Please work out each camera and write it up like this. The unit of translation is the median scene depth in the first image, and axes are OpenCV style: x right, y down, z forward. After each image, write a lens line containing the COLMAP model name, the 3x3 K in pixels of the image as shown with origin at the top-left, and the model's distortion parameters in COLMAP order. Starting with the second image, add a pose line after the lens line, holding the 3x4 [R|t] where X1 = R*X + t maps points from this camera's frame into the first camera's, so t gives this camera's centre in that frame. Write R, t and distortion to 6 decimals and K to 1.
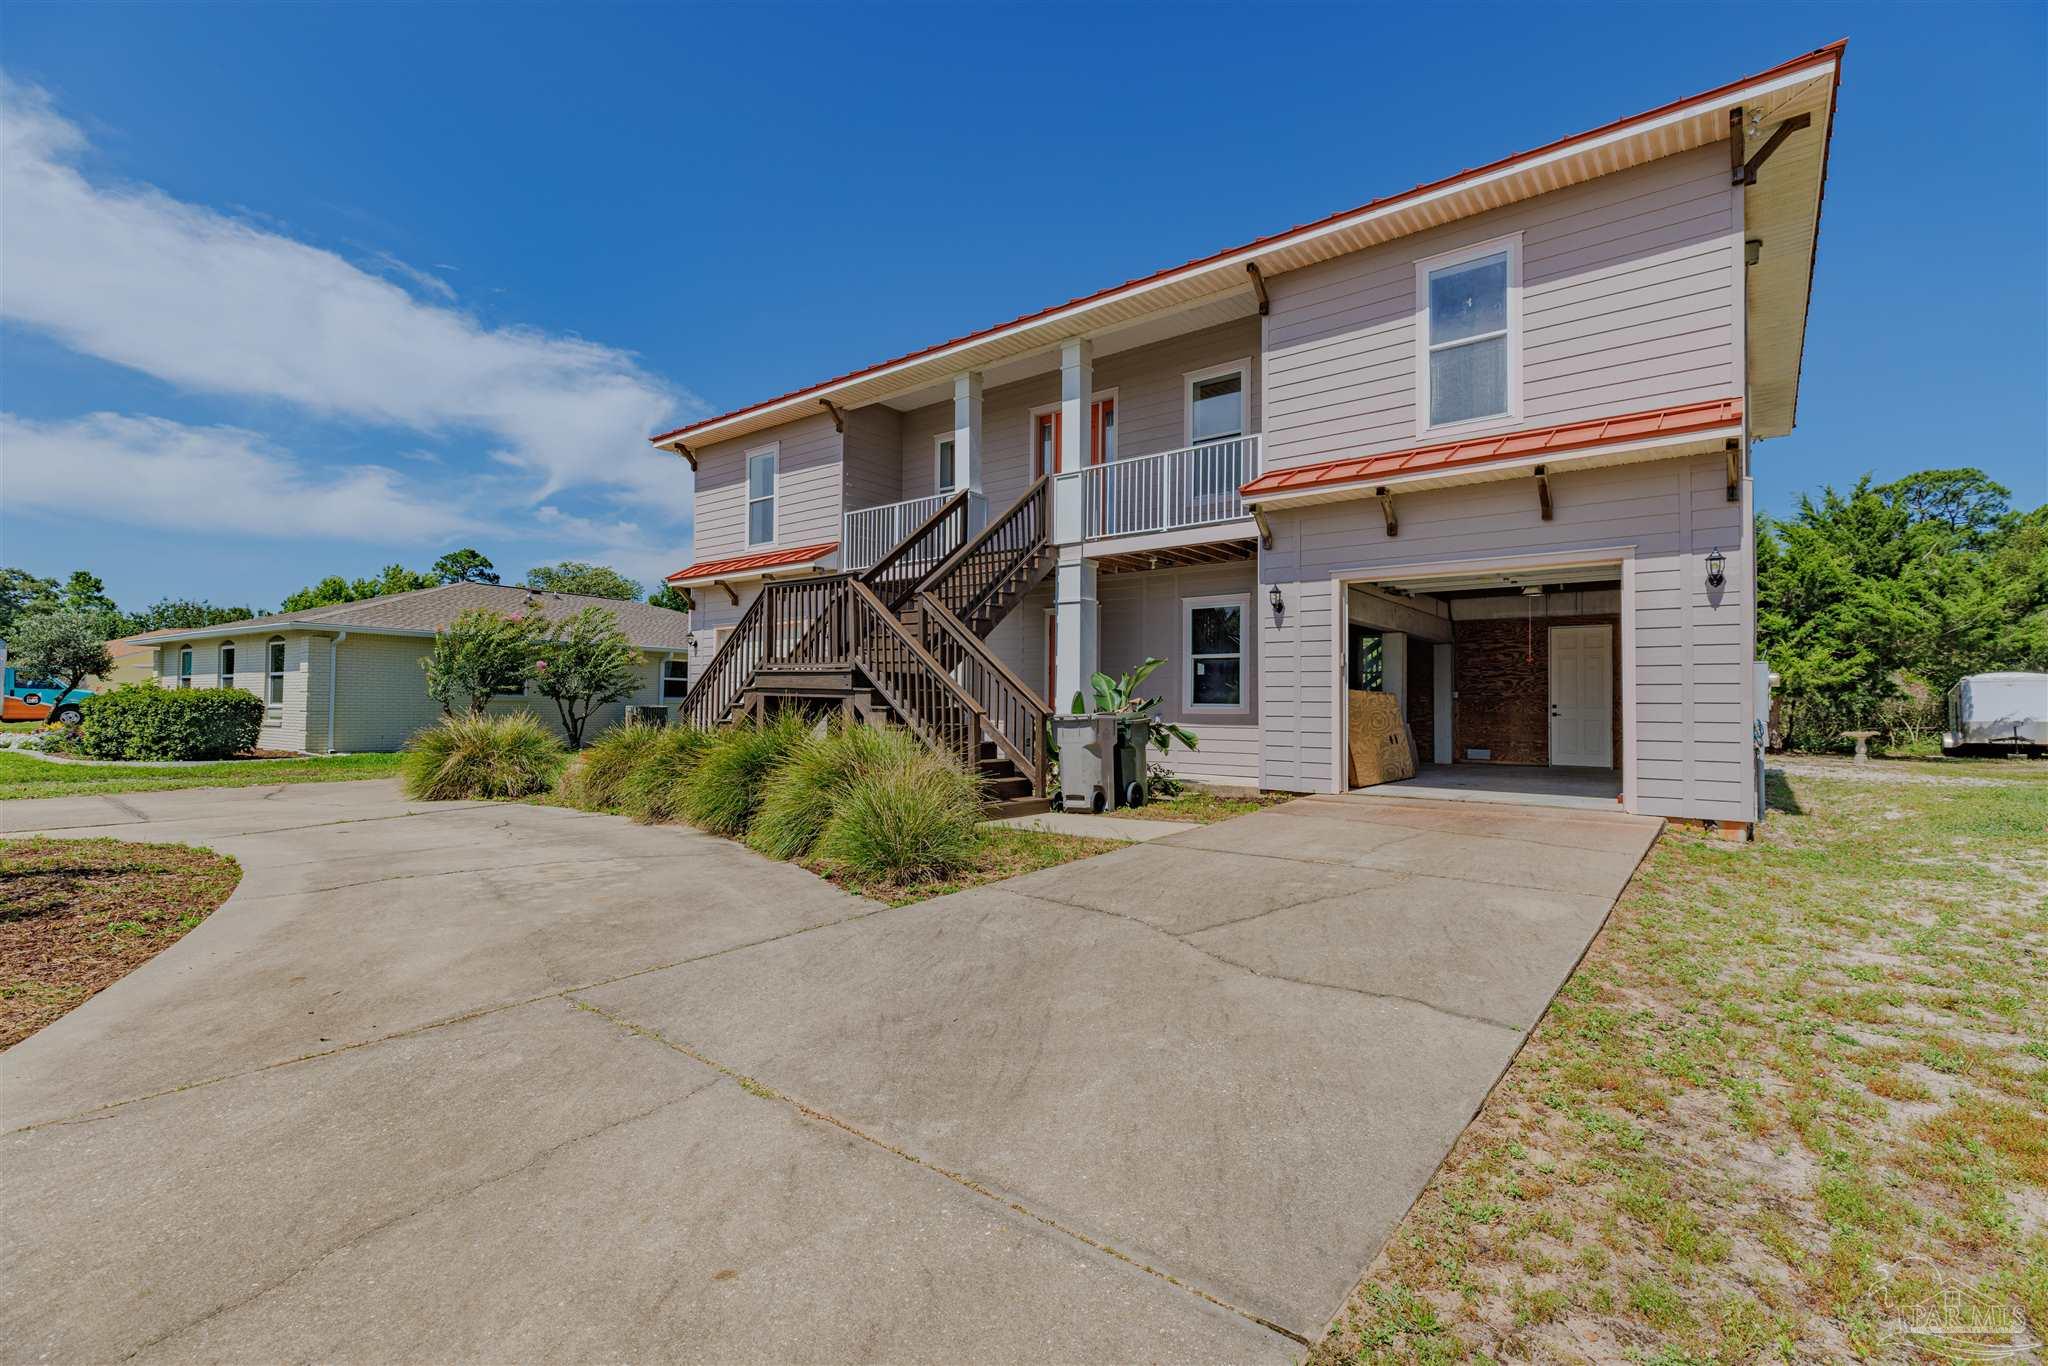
lens RADIAL K [[914.2, 0, 1023.1], [0, 914.2, 678.4], [0, 0, 1]] dist [0.005365, 0.000242]
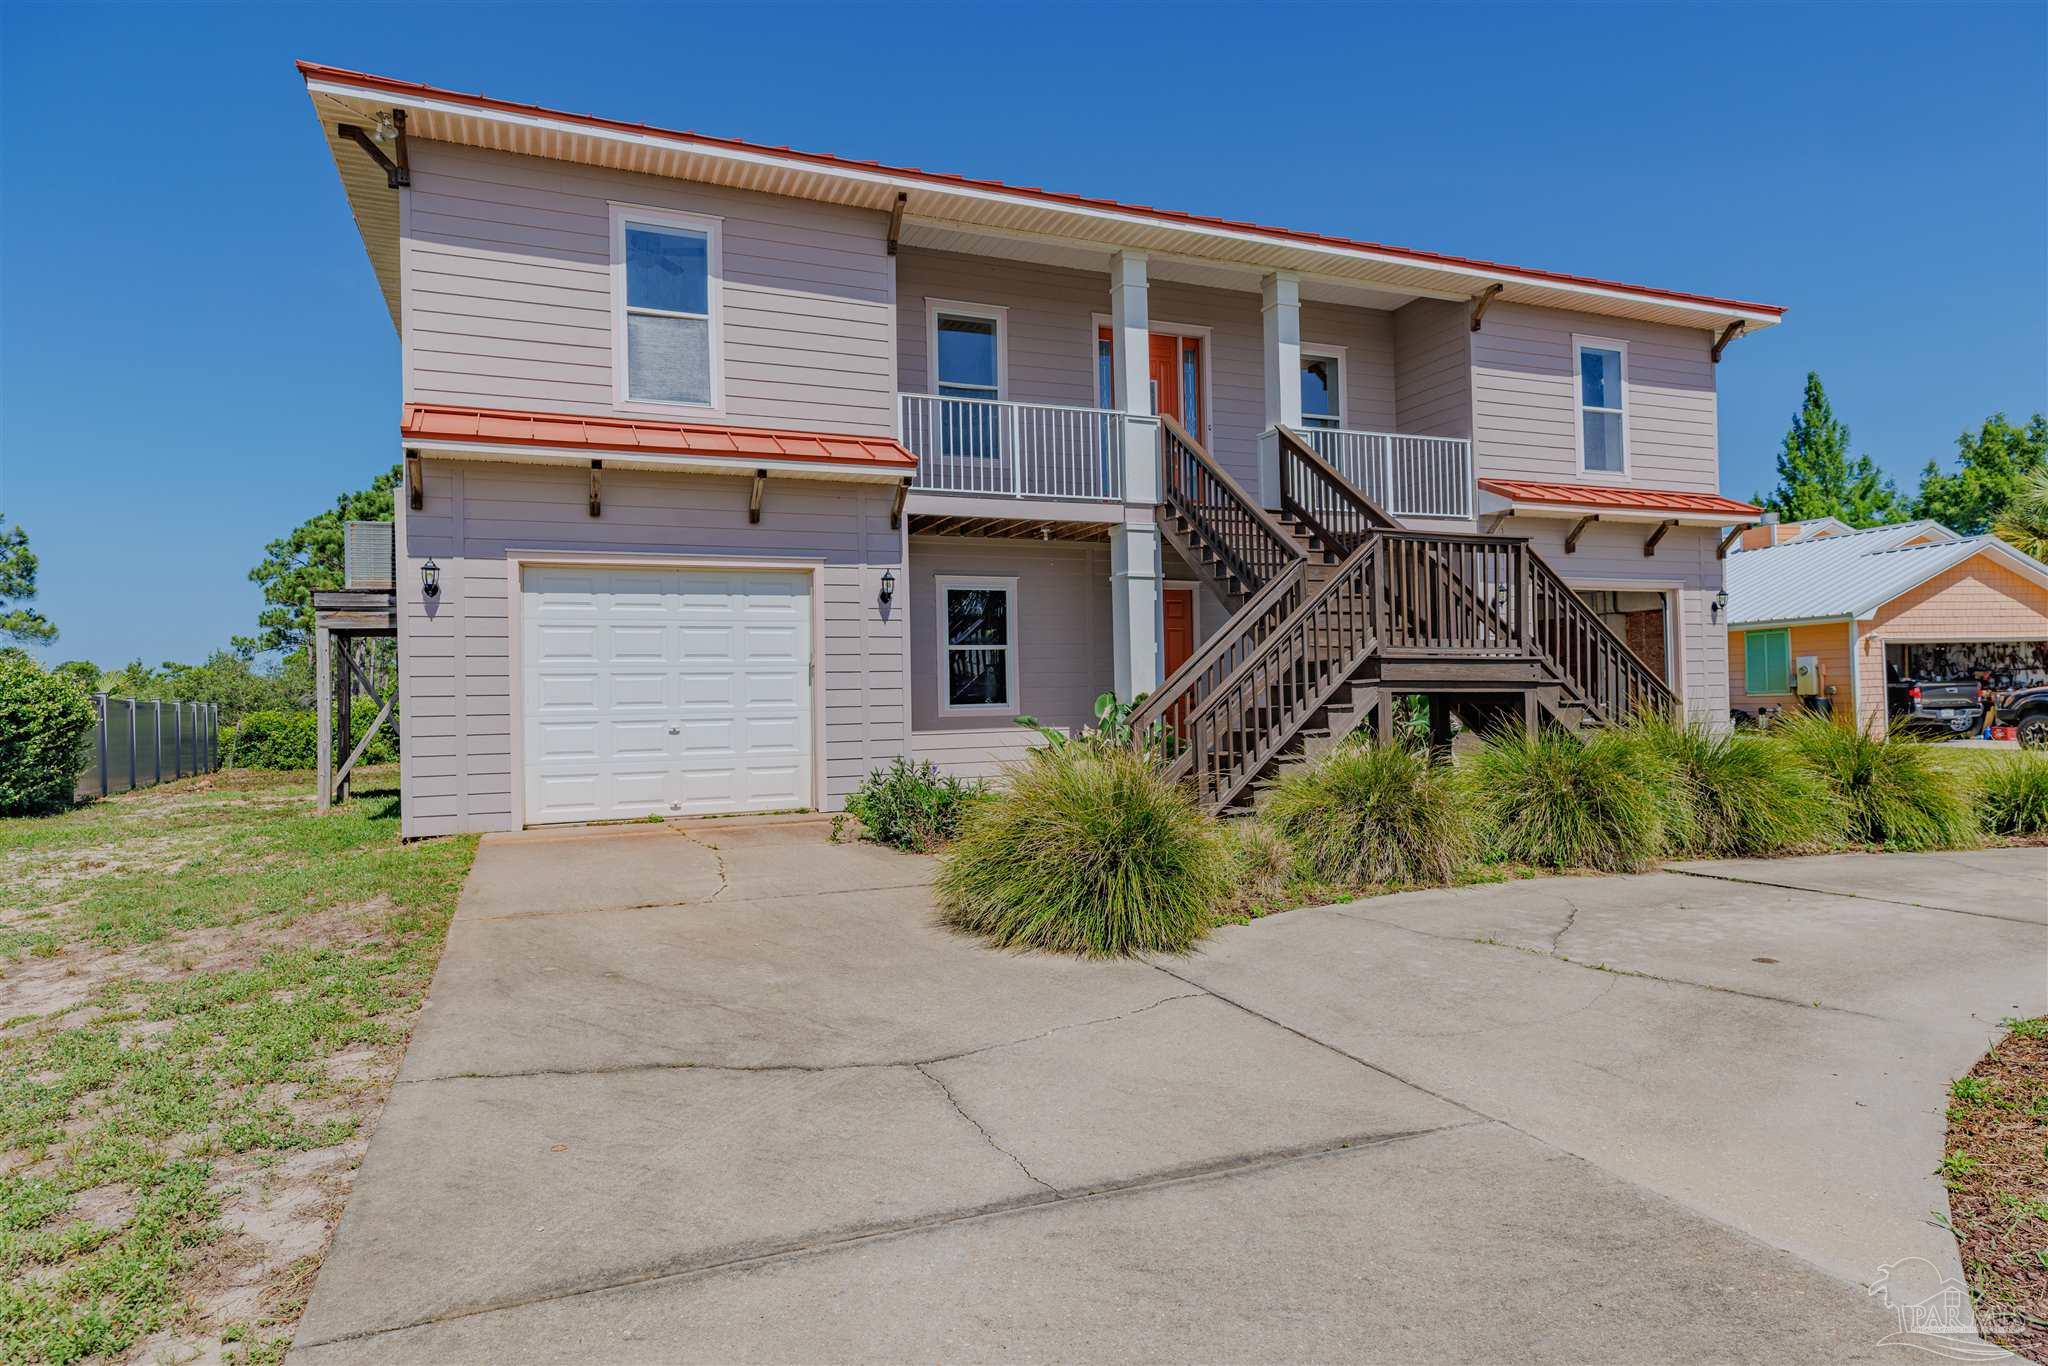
lens RADIAL K [[1018.4, 0, 1024.3], [0, 1018.4, 693.6], [0, 0, 1]] dist [0.016056, -0.000019]
pose [[0.503549, -0.011170, 0.863895, -0.575753], [0.006681, 0.999937, 0.009035, 0.006857], [-0.863941, 0.001222, 0.503592, 0.473478]]
